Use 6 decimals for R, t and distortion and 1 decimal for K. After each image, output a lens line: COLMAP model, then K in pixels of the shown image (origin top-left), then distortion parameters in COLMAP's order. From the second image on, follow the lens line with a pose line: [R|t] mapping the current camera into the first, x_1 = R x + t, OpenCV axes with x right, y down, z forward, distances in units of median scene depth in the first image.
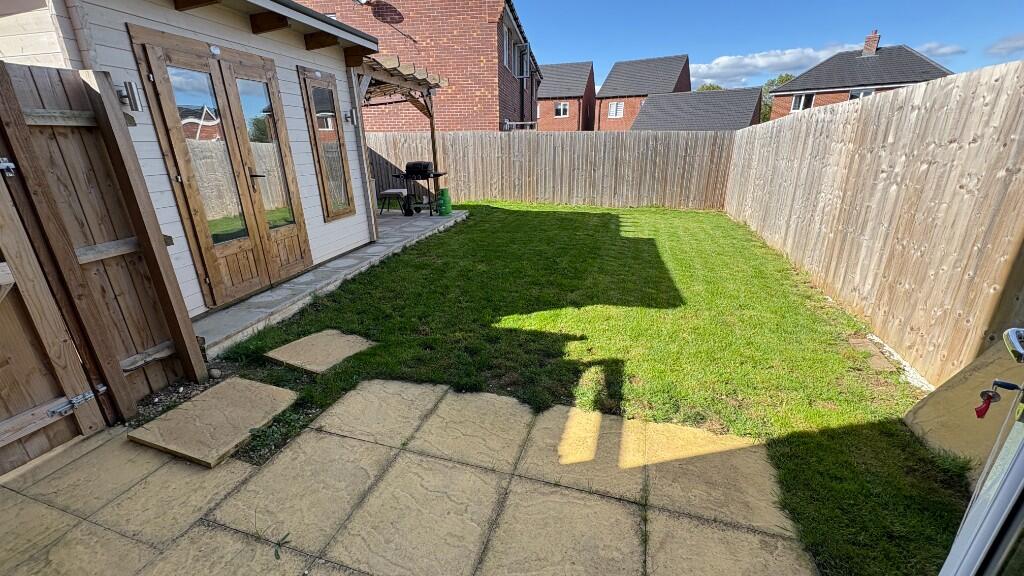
lens RADIAL K [[407.4, 0, 510.5], [0, 407.4, 286.0], [0, 0, 1]] dist [0.001544, -0.000261]
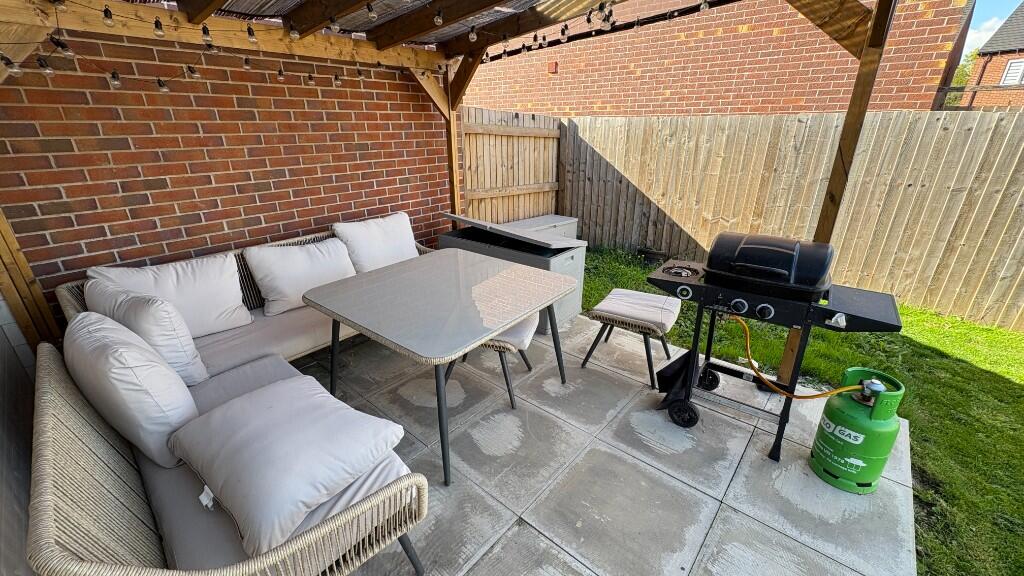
lens RADIAL K [[407.4, 0, 511.0], [0, 407.4, 288.1], [0, 0, 1]] dist [0.001544, -0.000261]
pose [[0.873465, 0.184787, -0.450458, -0.068522], [-0.165798, 0.982773, 0.081661, -0.075890], [0.457788, 0.003357, 0.889055, 0.199770]]
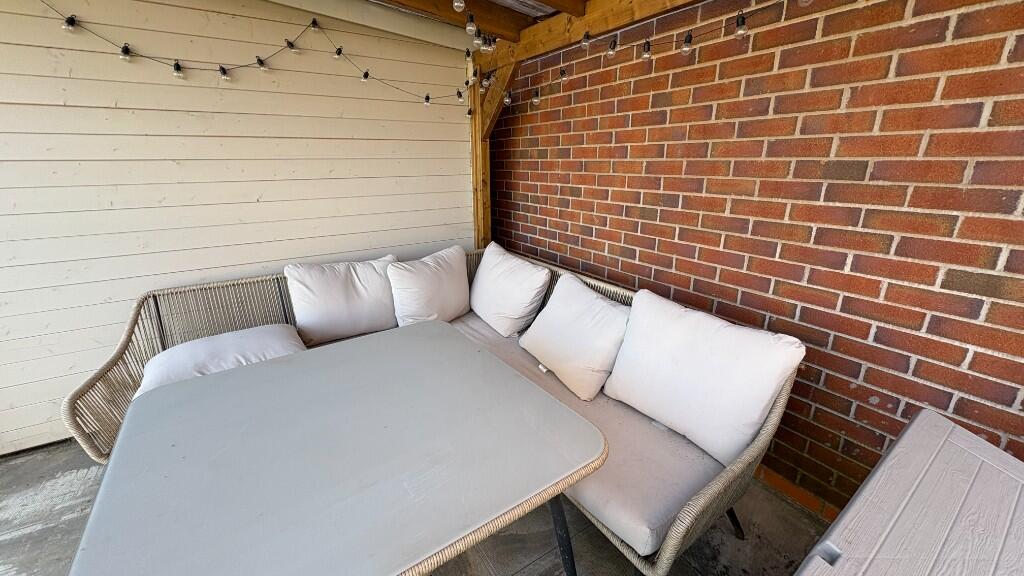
lens RADIAL K [[407.4, 0, 511.7], [0, 407.4, 290.0], [0, 0, 1]] dist [0.001544, -0.000261]
pose [[-0.718791, 0.226370, -0.657340, -0.138608], [-0.221723, 0.821491, 0.525349, -0.134779], [0.658922, 0.523363, -0.540289, 0.391701]]
